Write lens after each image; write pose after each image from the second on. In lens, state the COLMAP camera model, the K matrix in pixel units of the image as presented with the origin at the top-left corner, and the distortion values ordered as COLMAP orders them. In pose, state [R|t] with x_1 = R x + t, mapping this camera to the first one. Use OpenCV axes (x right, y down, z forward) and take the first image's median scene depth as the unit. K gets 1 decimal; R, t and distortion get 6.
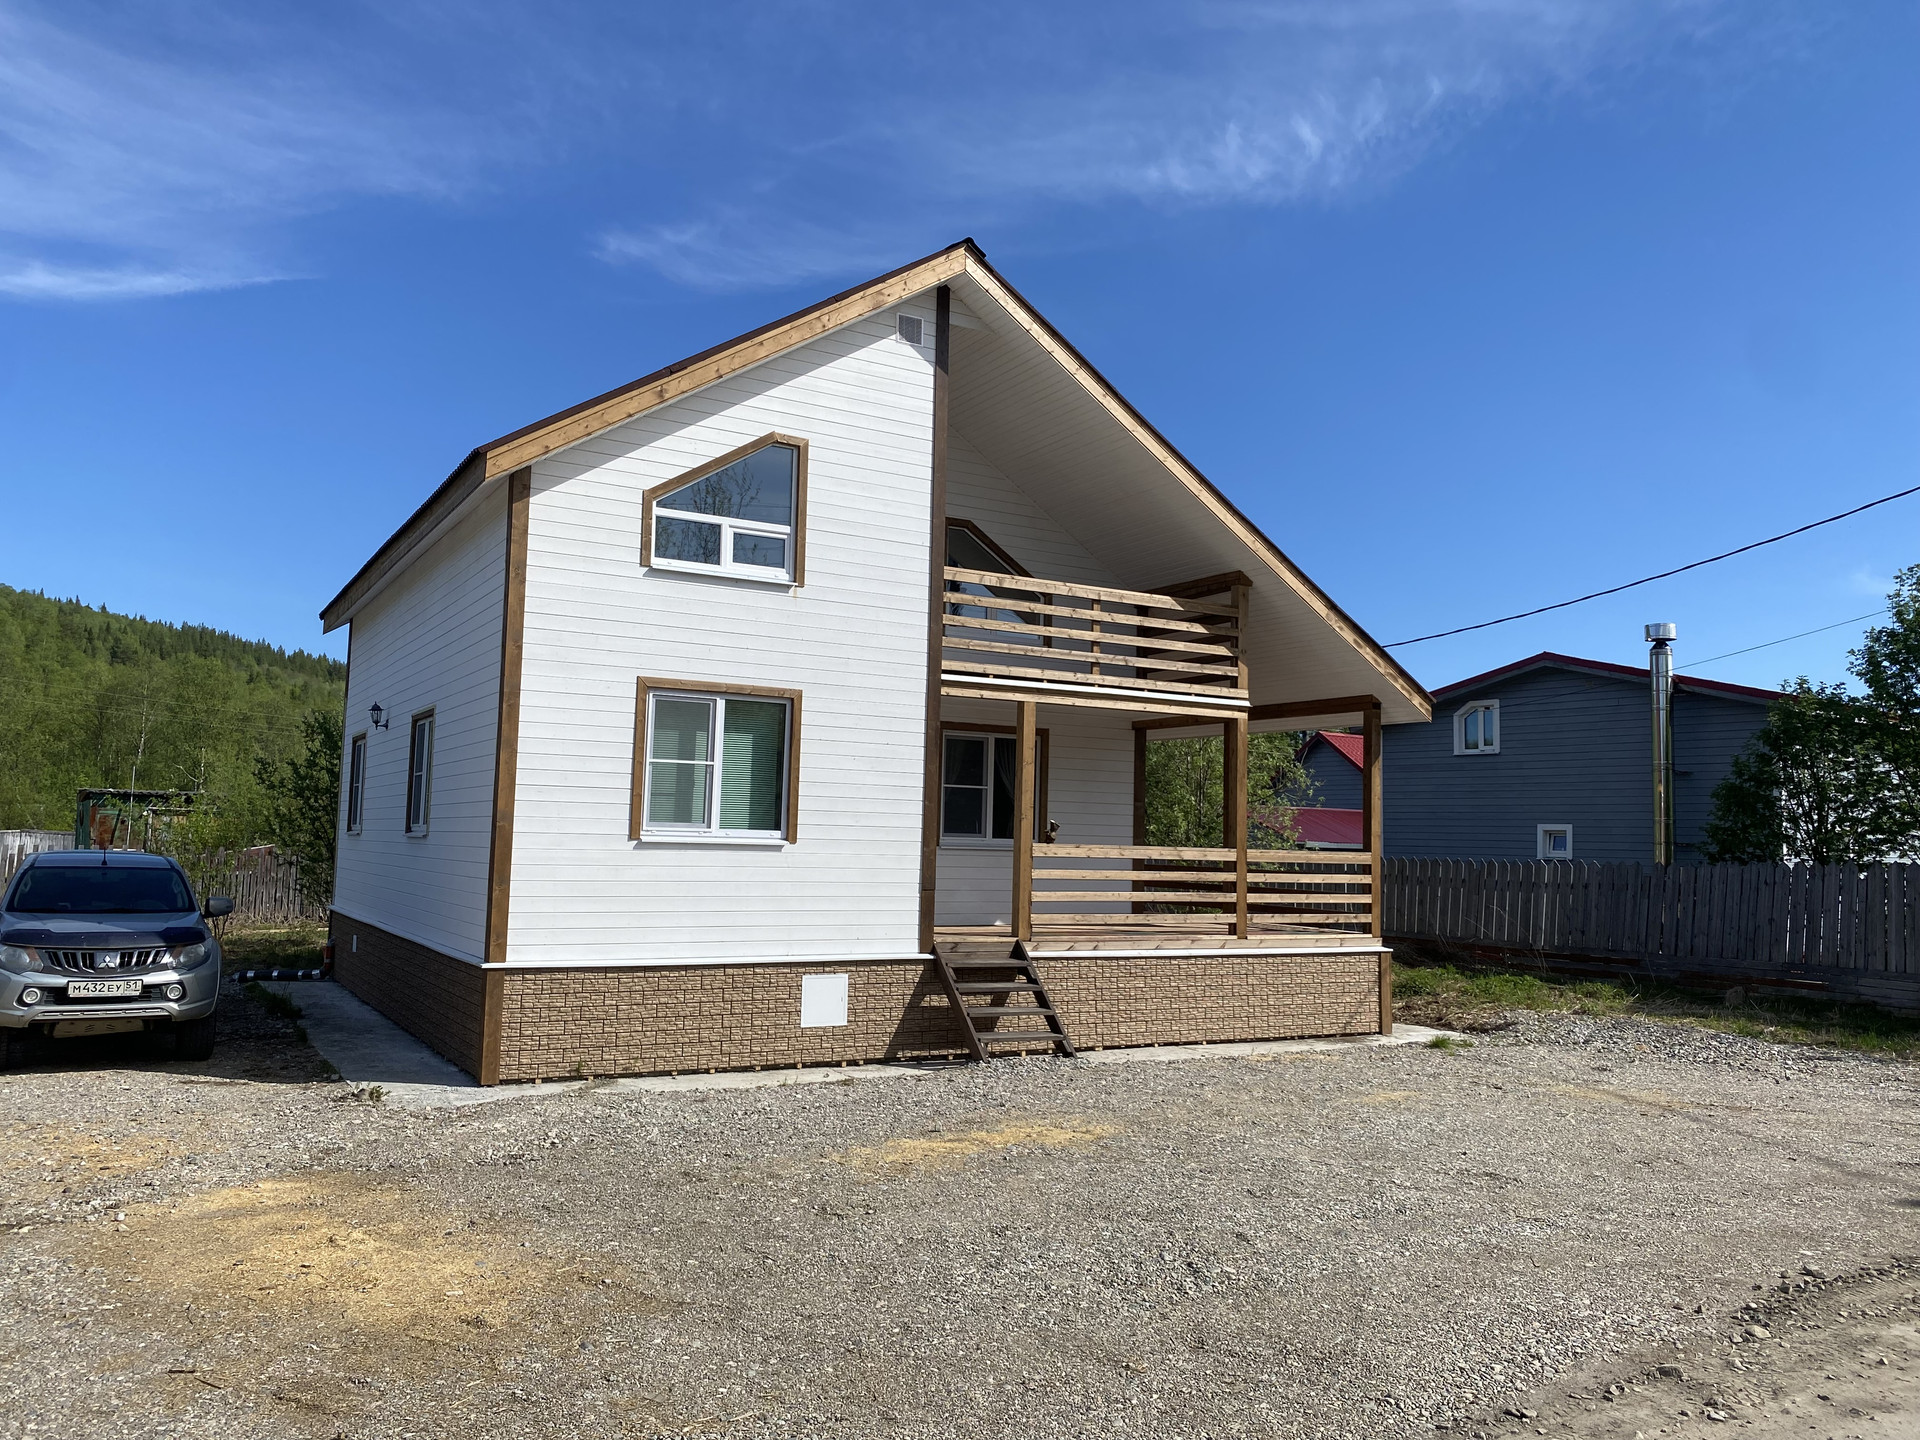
lens RADIAL K [[1473.2, 0, 960.0], [0, 1473.2, 720.0], [0, 0, 1]] dist [0.212896, -0.563057]
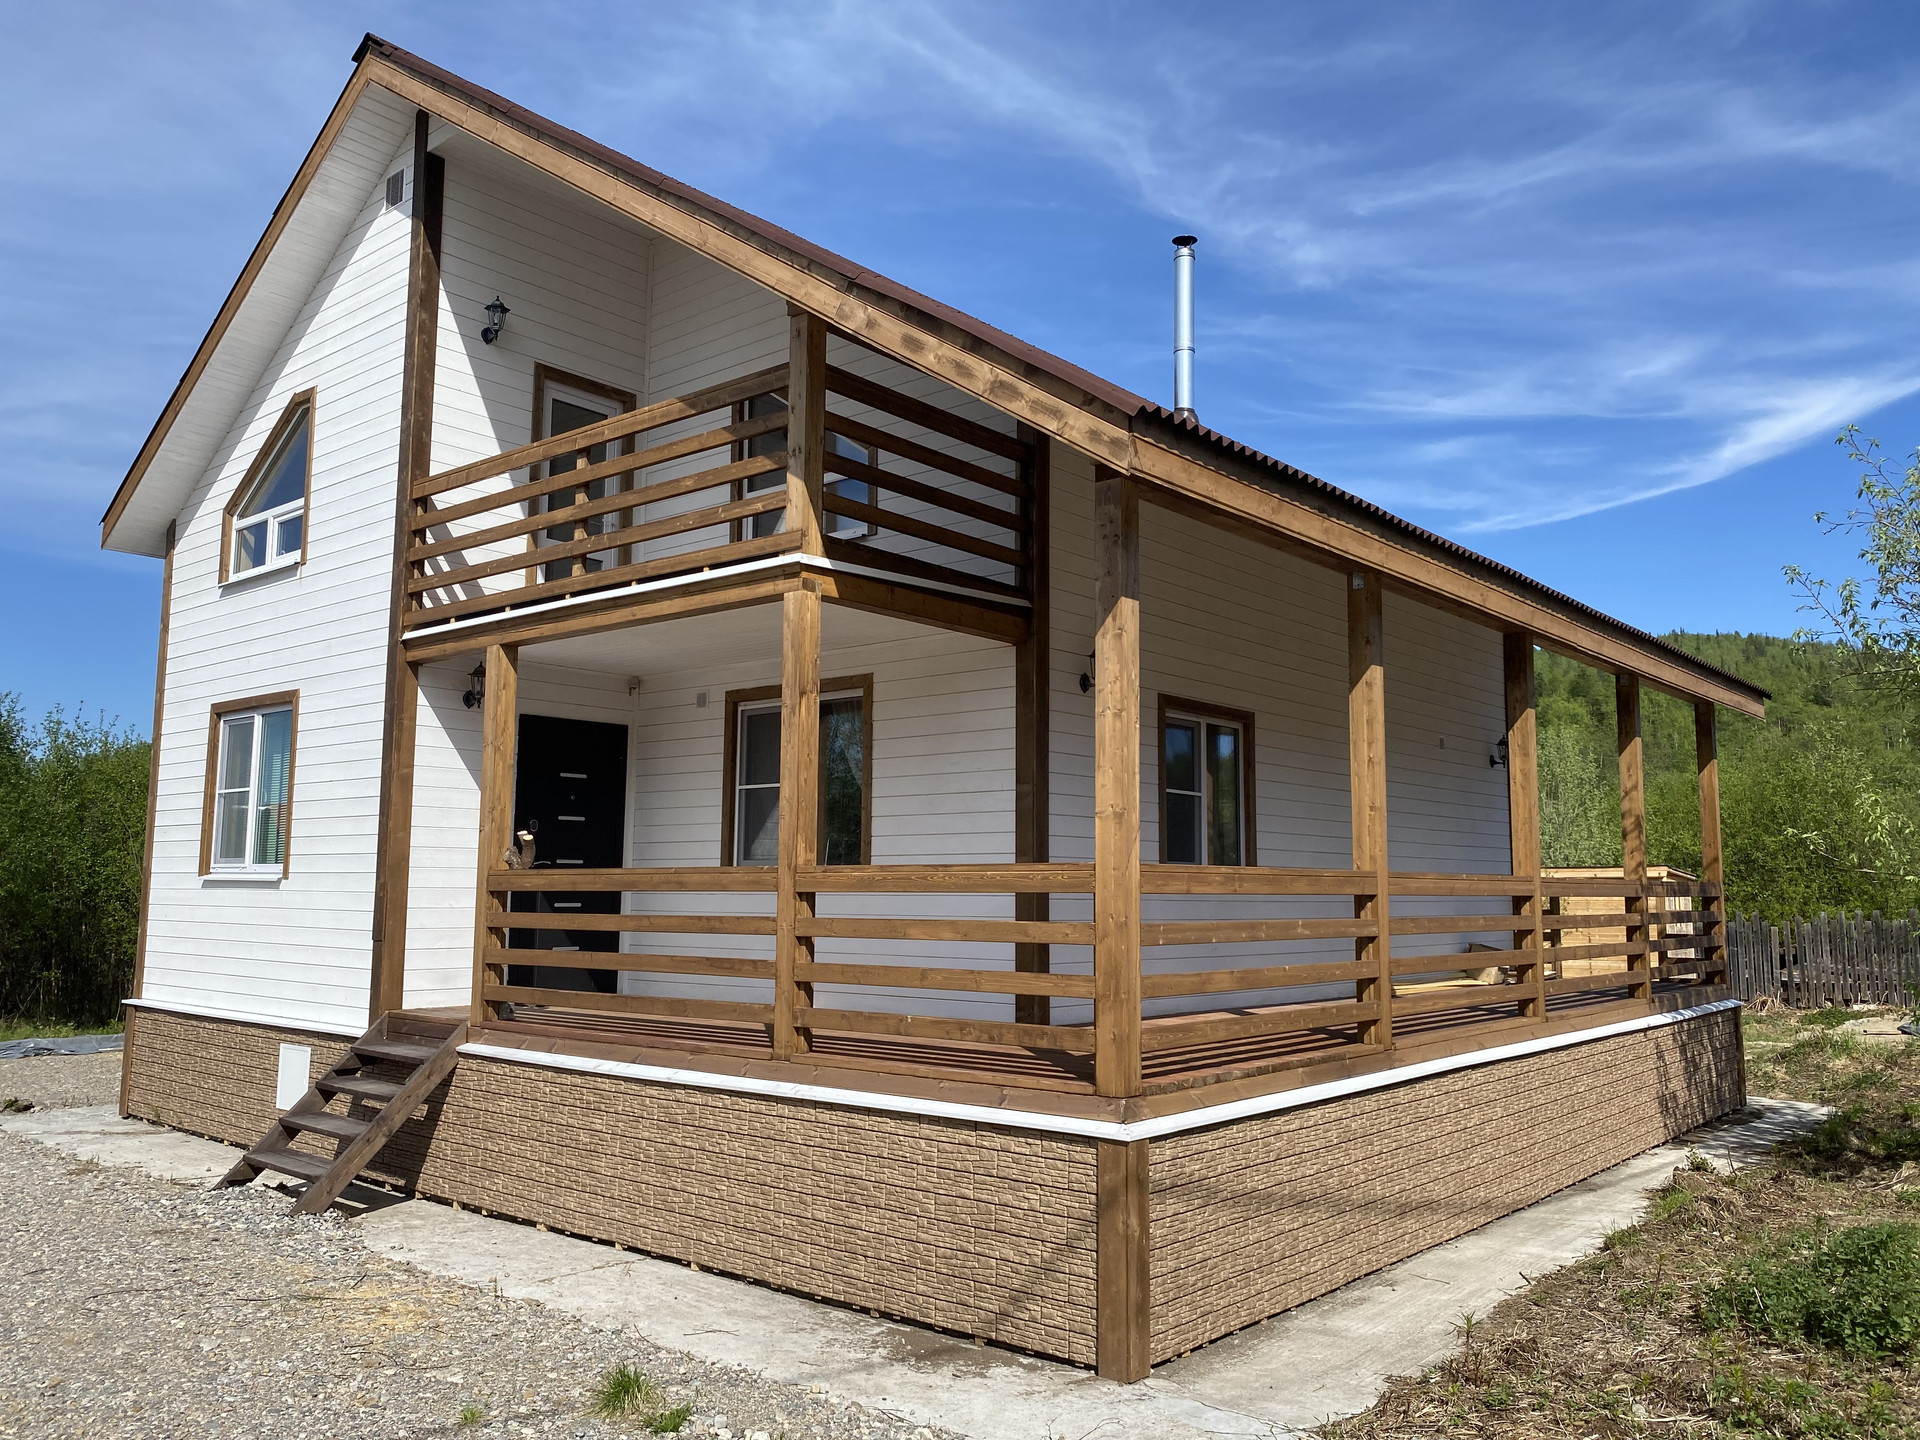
lens RADIAL K [[1457.8, 0, 960.0], [0, 1457.8, 720.0], [0, 0, 1]] dist [0.011663, -0.000415]
pose [[0.337593, -0.131669, -0.932038, 0.744253], [0.079260, 0.990628, -0.111237, 0.112198], [0.937949, -0.036321, 0.344865, 1.040758]]
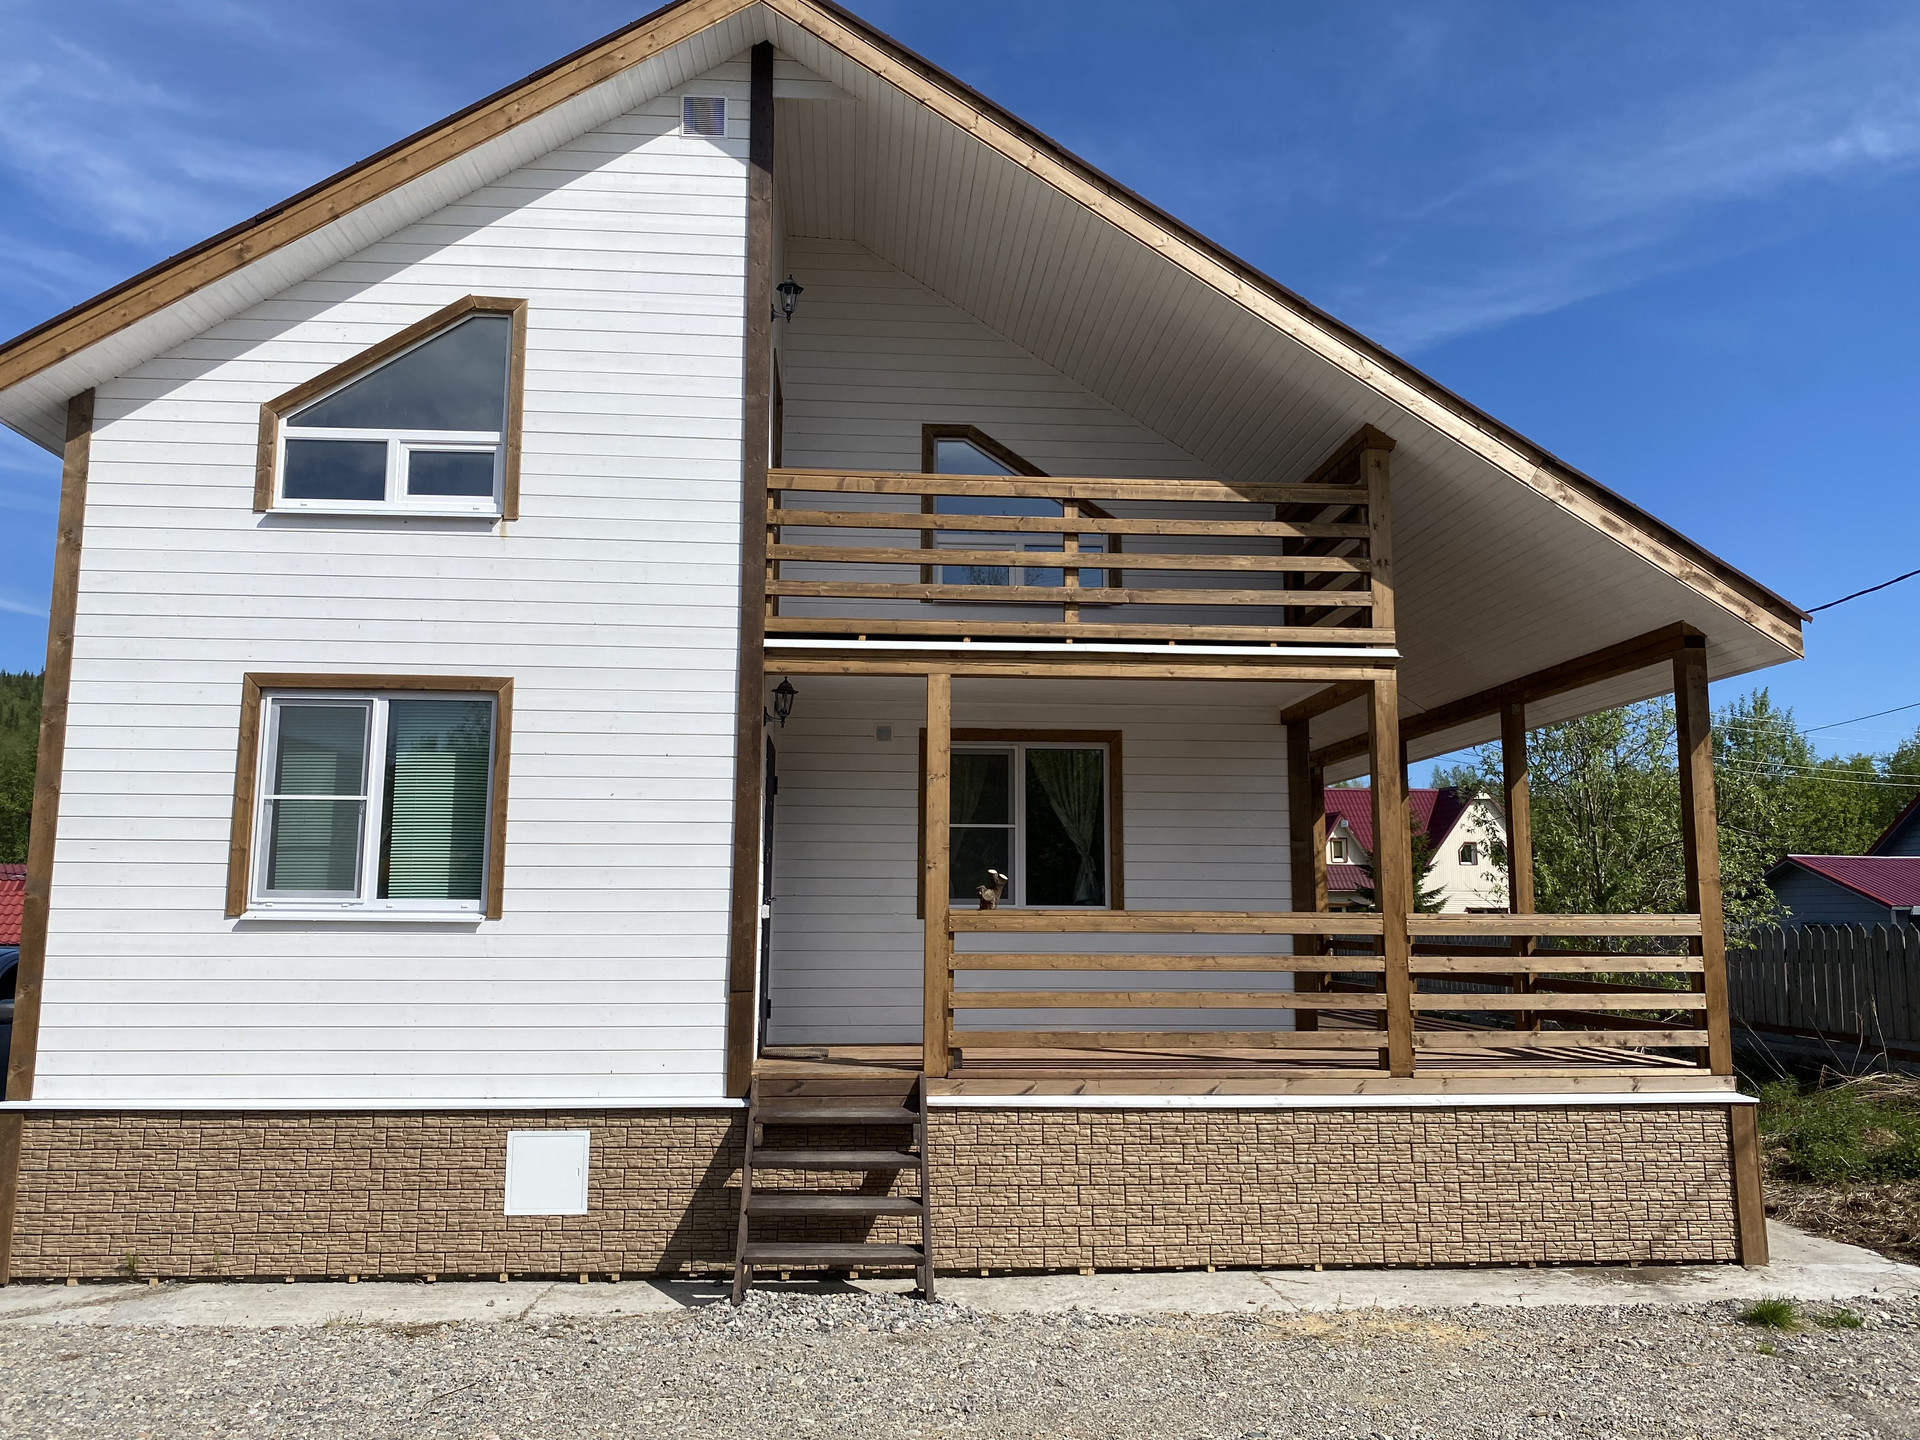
lens RADIAL K [[1457.8, 0, 960.0], [0, 1457.8, 720.0], [0, 0, 1]] dist [0.011663, -0.000415]
pose [[0.897167, -0.079570, -0.434466, 0.332933], [0.054325, 0.996050, -0.070242, 0.051748], [0.438339, 0.039416, 0.897945, 0.507534]]
